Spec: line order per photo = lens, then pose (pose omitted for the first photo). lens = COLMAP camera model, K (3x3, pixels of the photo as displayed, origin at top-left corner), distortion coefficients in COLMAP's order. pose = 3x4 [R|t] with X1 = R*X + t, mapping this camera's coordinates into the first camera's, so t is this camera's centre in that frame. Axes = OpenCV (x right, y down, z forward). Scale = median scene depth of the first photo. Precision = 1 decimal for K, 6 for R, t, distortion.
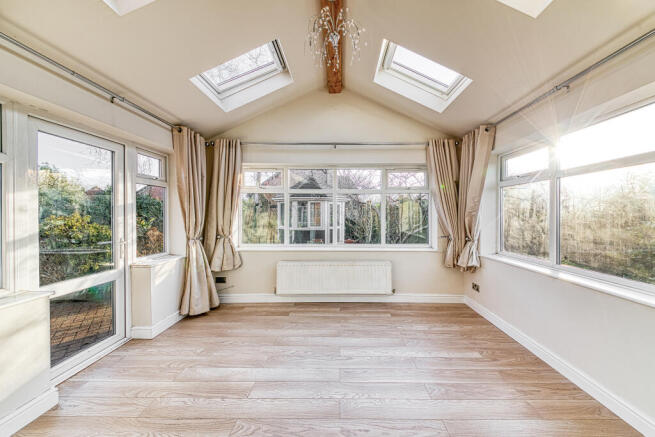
lens RADIAL K [[234.0, 0, 330.6], [0, 234.0, 216.7], [0, 0, 1]] dist [0.000131, -0.000140]
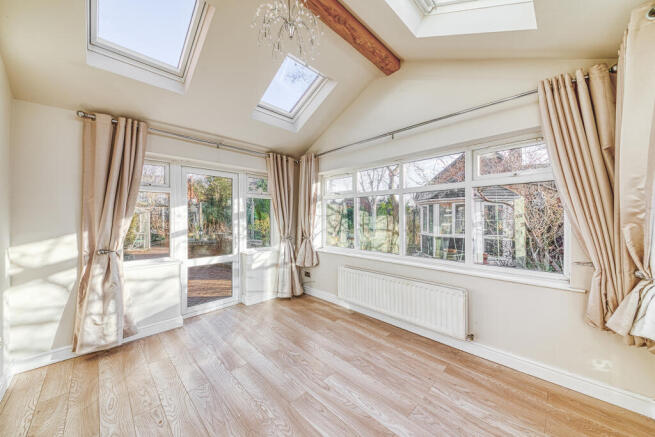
lens RADIAL K [[227.8, 0, 327.6], [0, 227.8, 220.0], [0, 0, 1]] dist [0.000423, -0.000090]
pose [[0.710112, 0.001808, -0.704086, 0.462565], [-0.004503, 0.999988, -0.001973, -0.003100], [0.704074, 0.004572, 0.710112, 0.288652]]
